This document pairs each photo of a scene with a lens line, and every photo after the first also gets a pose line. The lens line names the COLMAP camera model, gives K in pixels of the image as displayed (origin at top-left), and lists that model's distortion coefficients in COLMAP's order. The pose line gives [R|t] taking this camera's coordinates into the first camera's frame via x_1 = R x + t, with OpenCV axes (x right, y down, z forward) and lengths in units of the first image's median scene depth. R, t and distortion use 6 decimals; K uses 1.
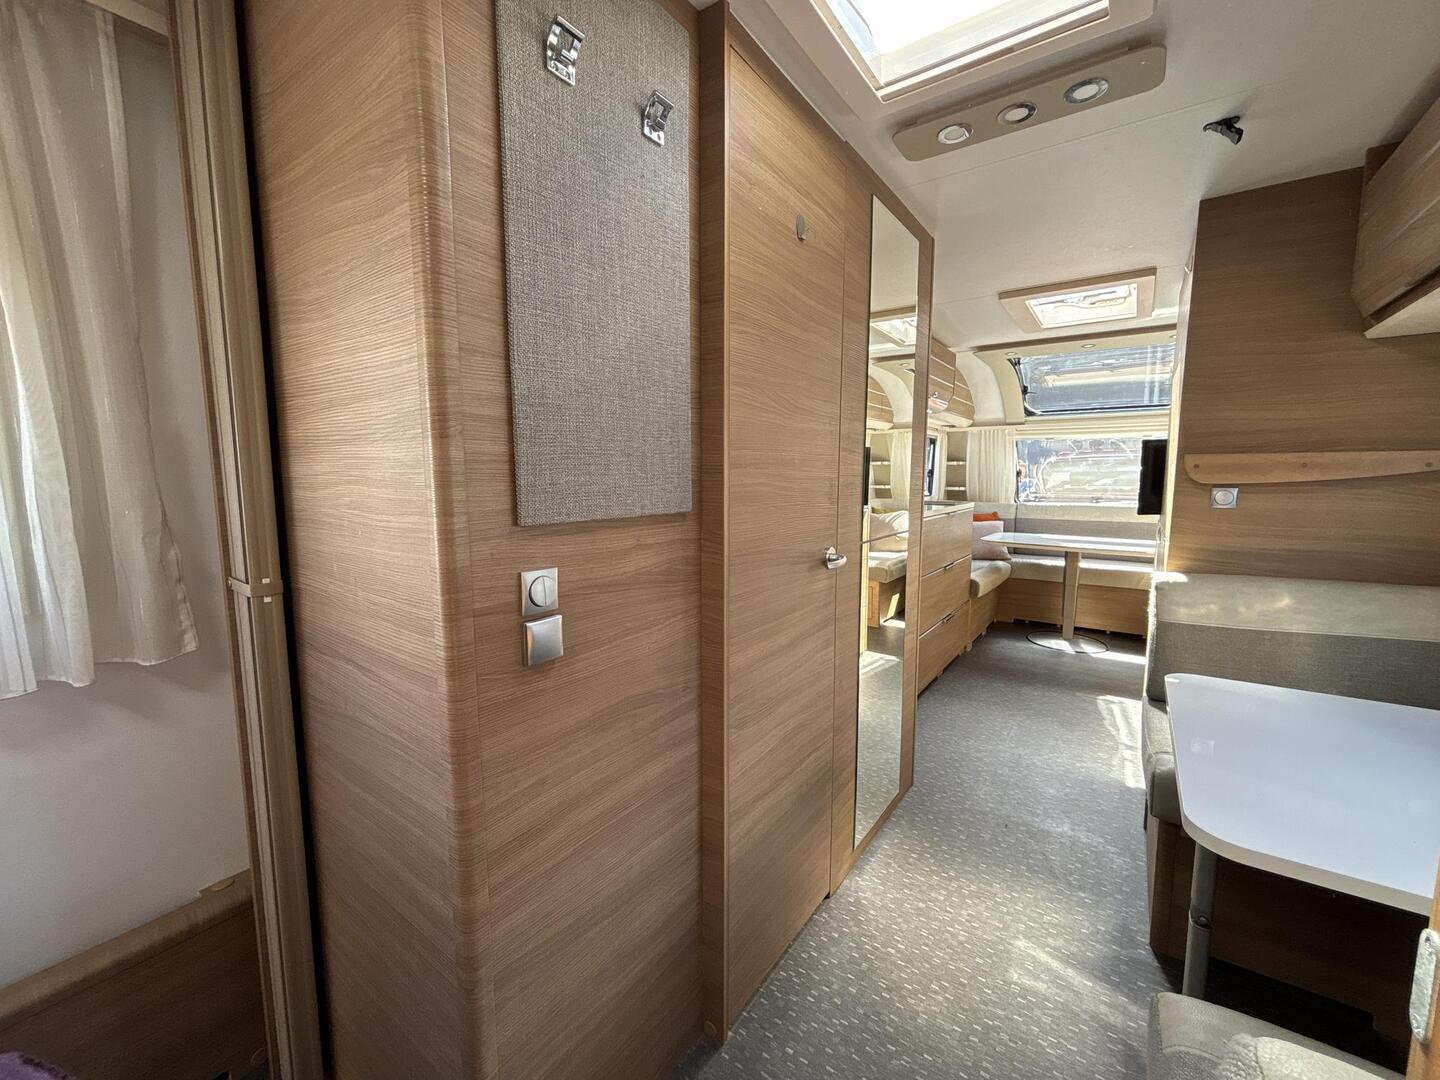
lens RADIAL K [[587.9, 0, 717.1], [0, 587.9, 540.1], [0, 0, 1]] dist [-0.002982, 0.000277]
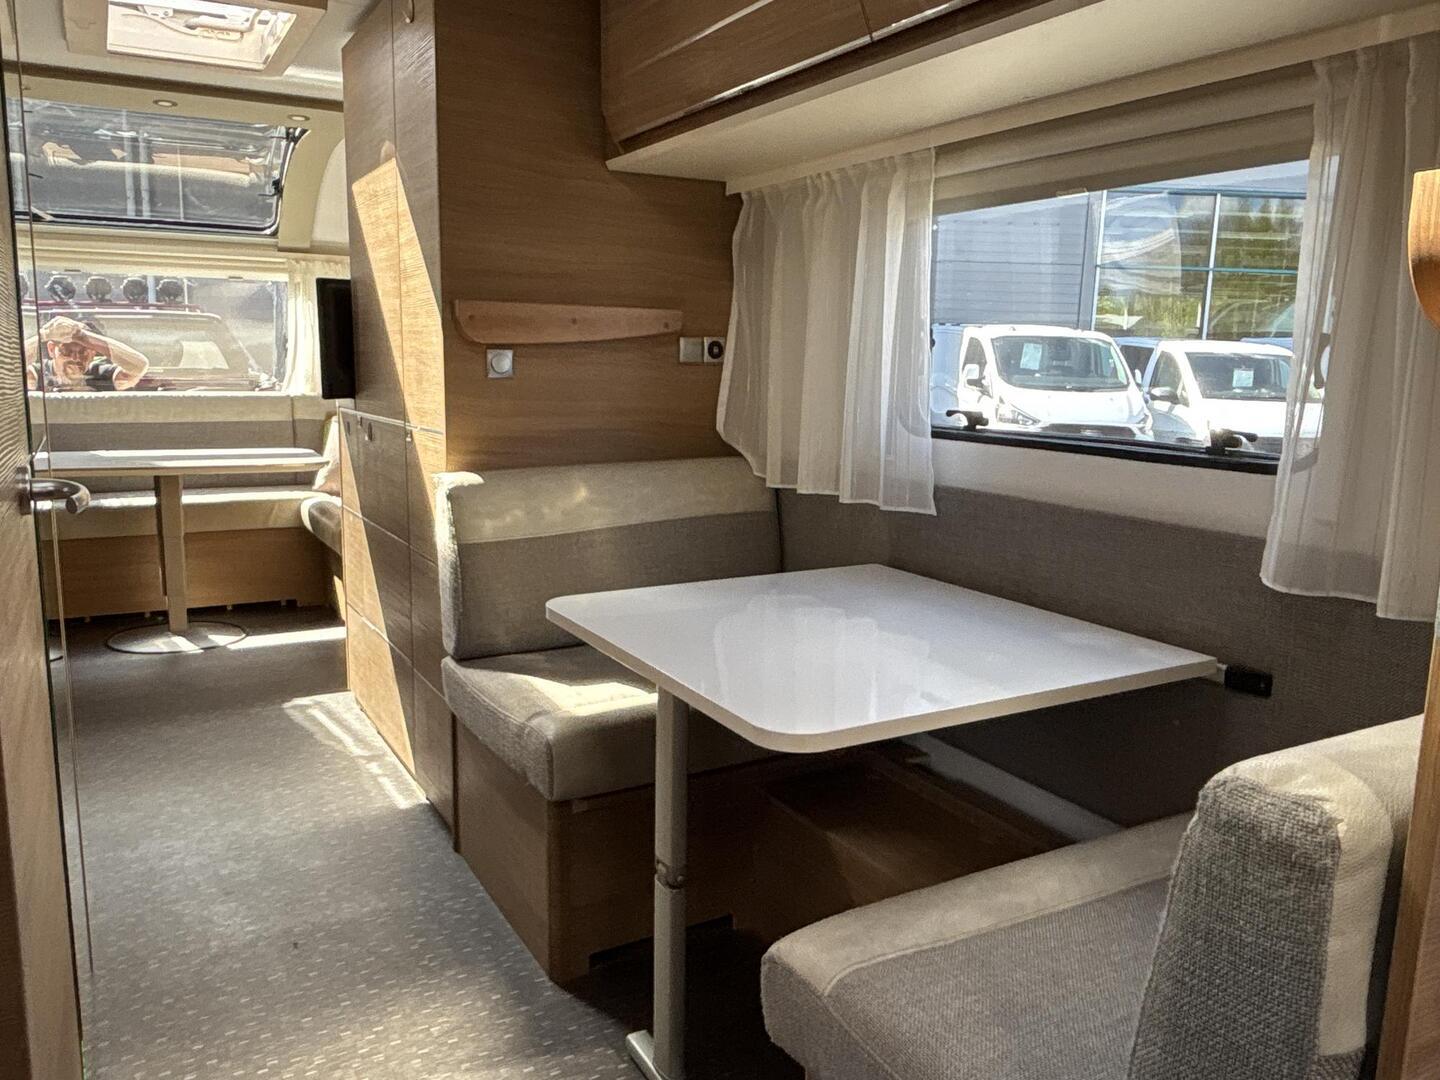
lens RADIAL K [[1079.9, 0, 715.1], [0, 1079.9, 537.6], [0, 0, 1]] dist [0.053646, -0.076317]
pose [[0.425337, -0.136964, 0.894611, -0.149114], [0.085858, 0.990131, 0.110767, 0.009314], [-0.900953, 0.029696, 0.432898, 0.108998]]
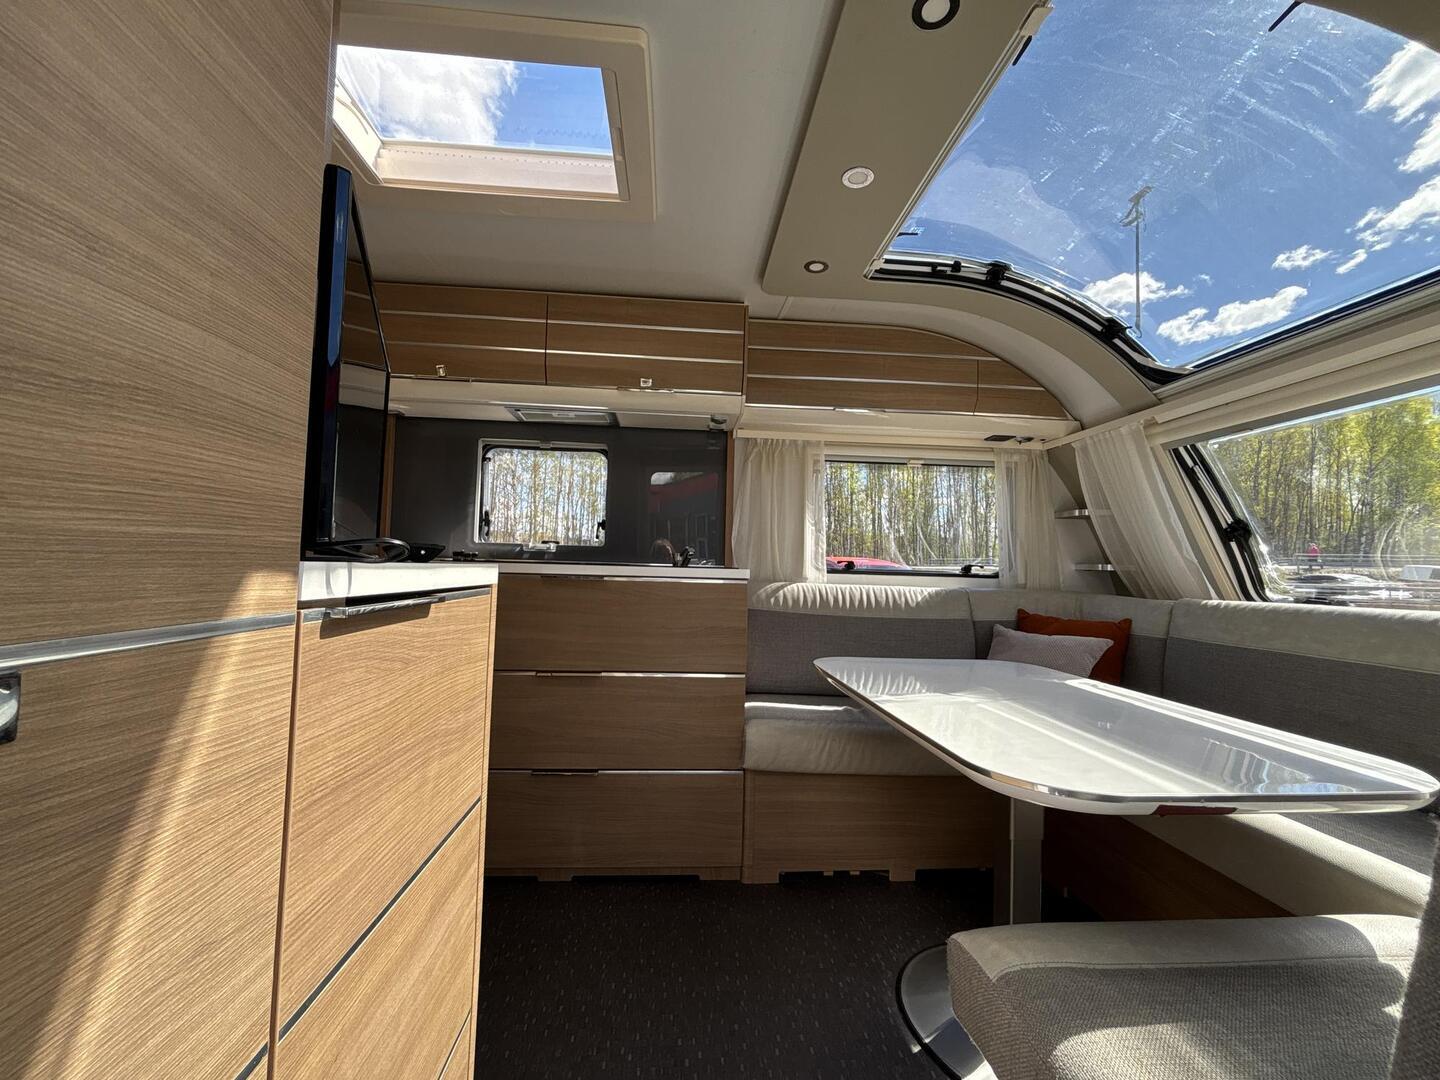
lens RADIAL K [[570.3, 0, 720.0], [0, 570.3, 540.0], [0, 0, 1]] dist [0.000134, 0.000085]
pose [[0.639351, -0.019308, -0.768672, 1.007796], [-0.109147, 0.987283, -0.115583, -0.040272], [0.761129, 0.157797, 0.629113, 0.851149]]
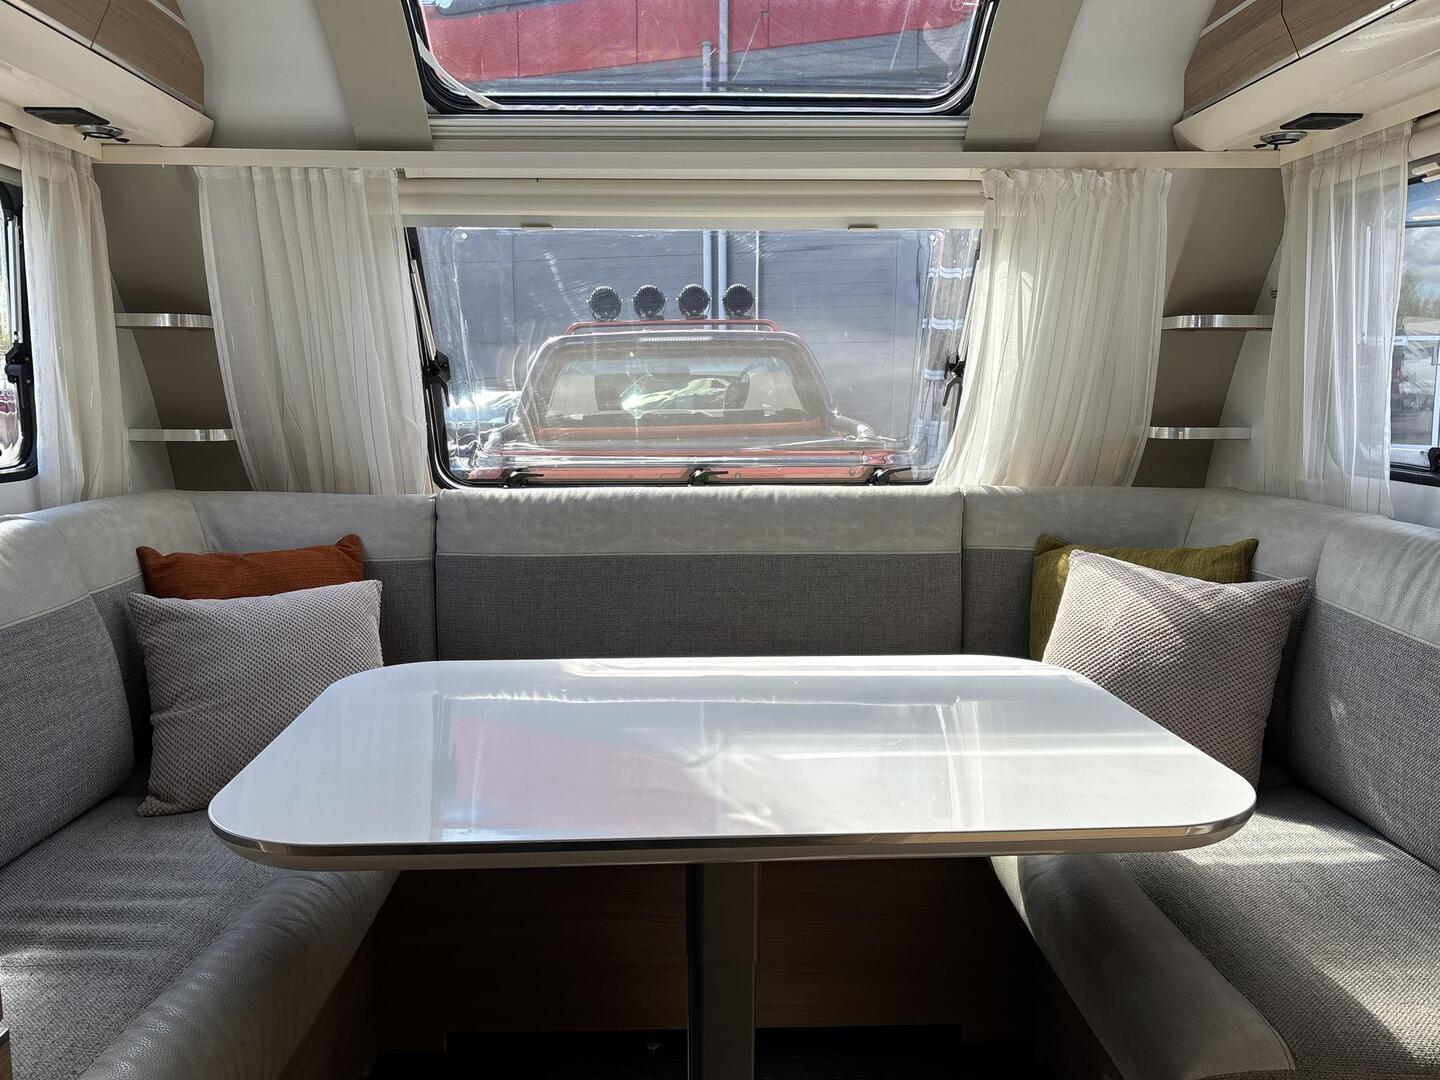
lens RADIAL K [[1139.2, 0, 716.0], [0, 1139.2, 541.3], [0, 0, 1]] dist [-0.004788, 0.045508]
pose [[0.794216, -0.082895, 0.601954, 0.531703], [0.067395, 0.996556, 0.048315, -0.096156], [-0.603886, 0.002196, 0.797068, 0.932997]]
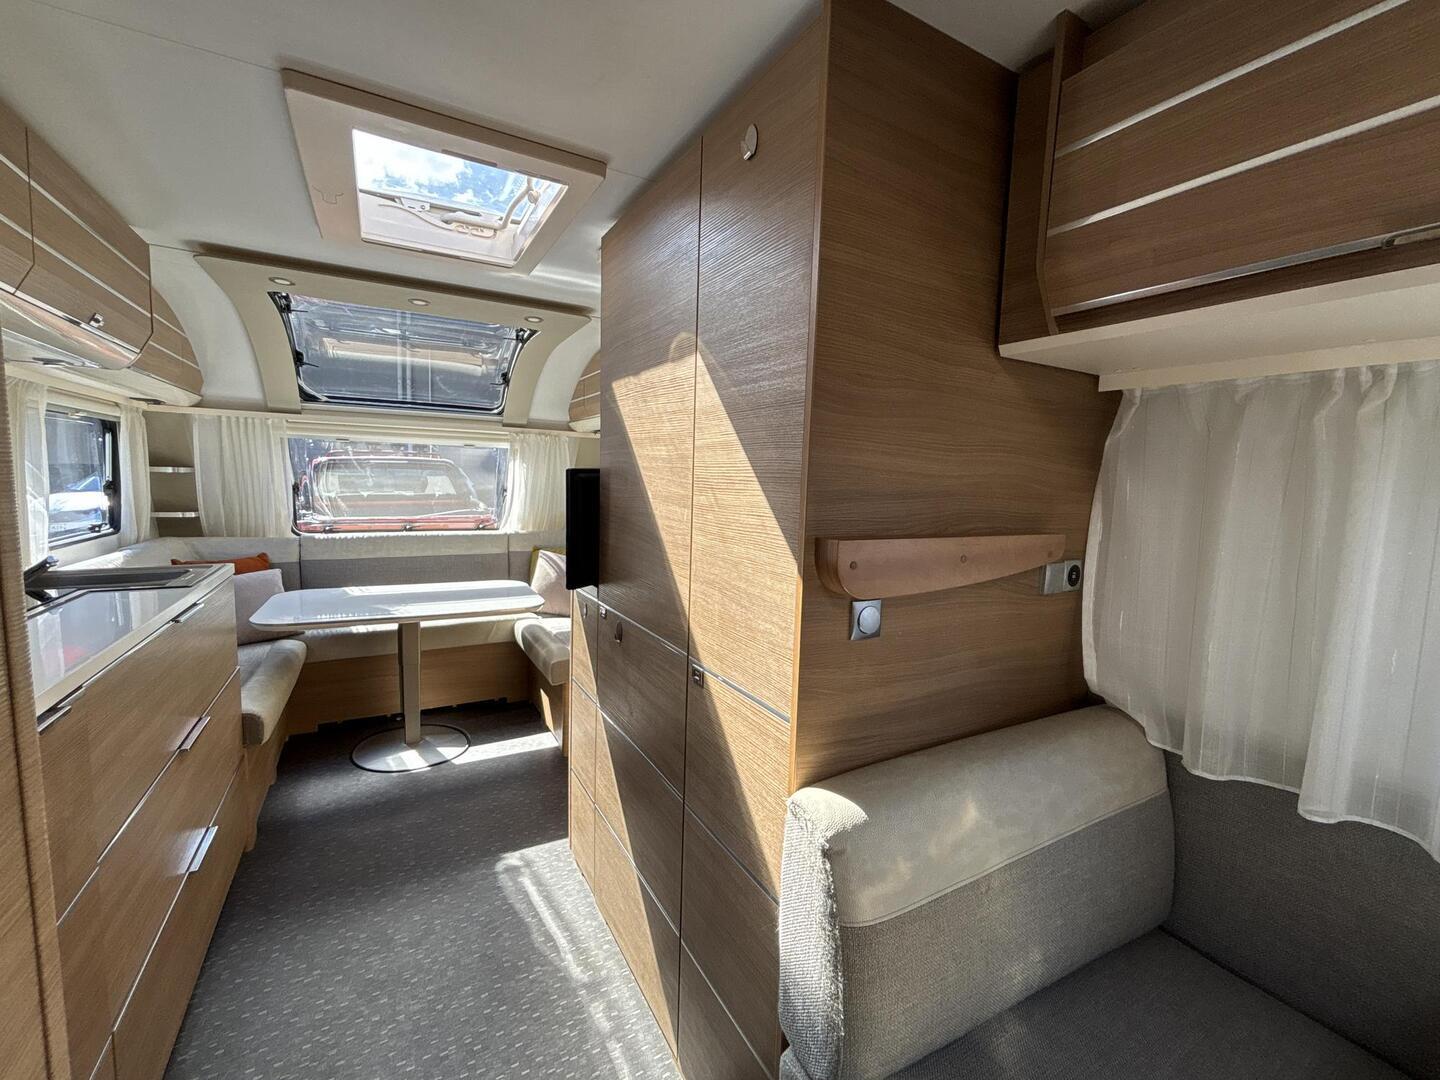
lens RADIAL K [[587.9, 0, 717.1], [0, 587.9, 540.1], [0, 0, 1]] dist [-0.002982, 0.000277]
pose [[0.420423, -0.083485, 0.903479, 0.206607], [0.070267, 0.995763, 0.059314, -0.107494], [-0.904603, 0.038548, 0.424508, 0.530605]]
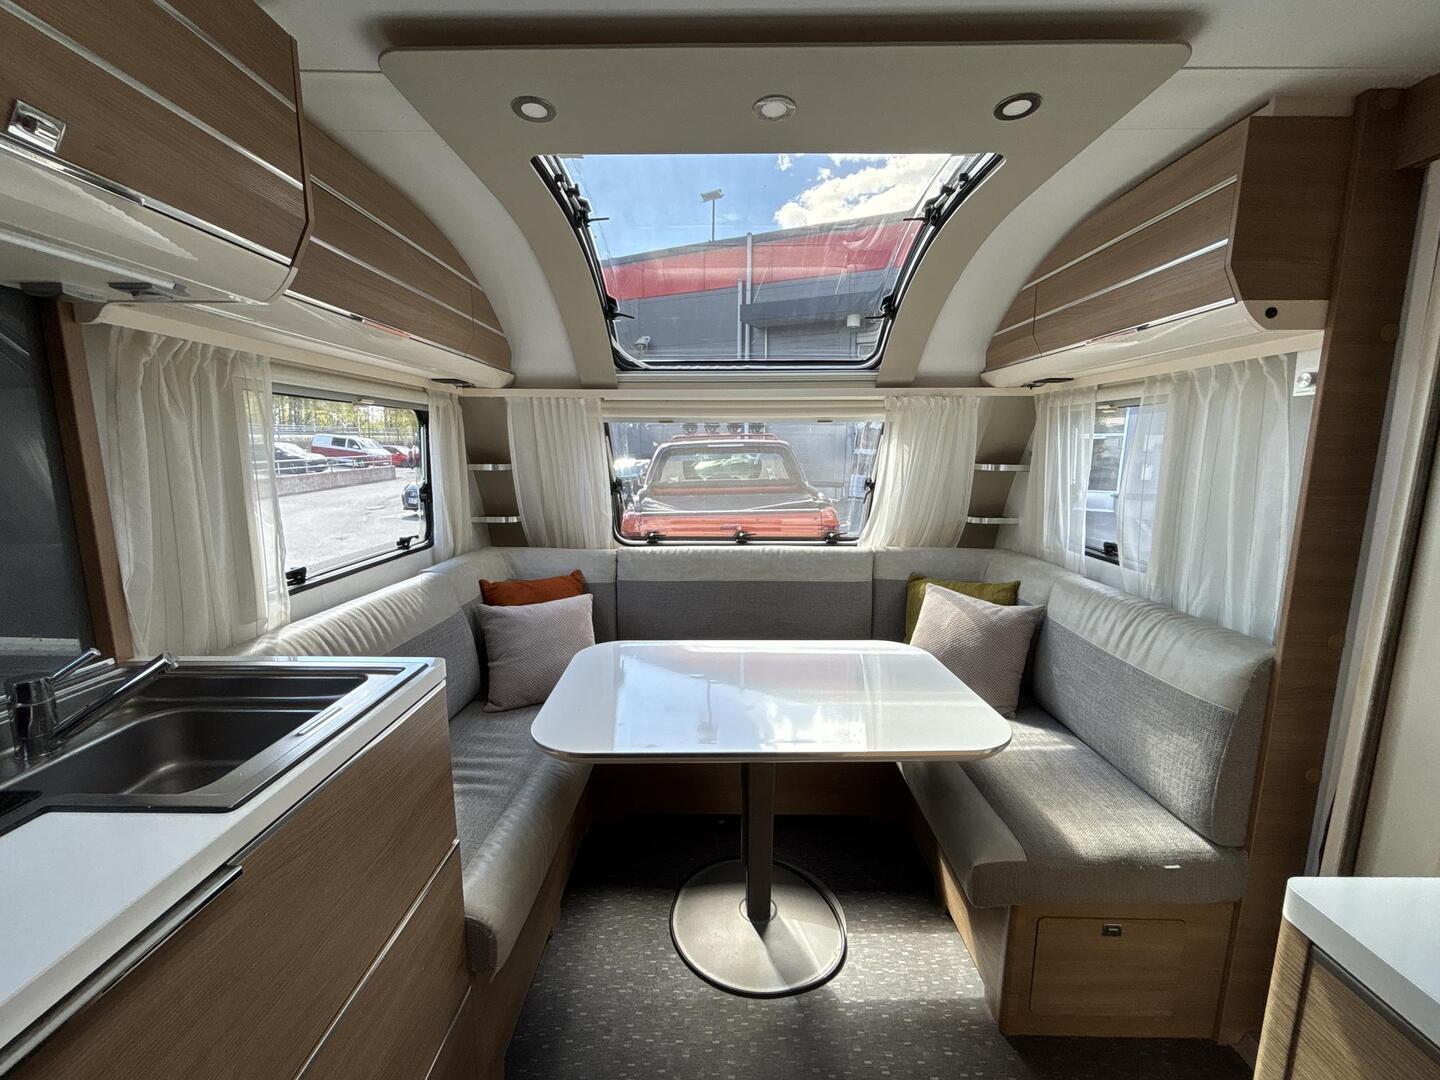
lens RADIAL K [[587.9, 0, 717.1], [0, 587.9, 540.1], [0, 0, 1]] dist [-0.002982, 0.000277]
pose [[0.819604, -0.087729, 0.566174, 0.497911], [0.062153, 0.995990, 0.064355, -0.161250], [-0.569549, -0.017556, 0.821770, 0.904313]]
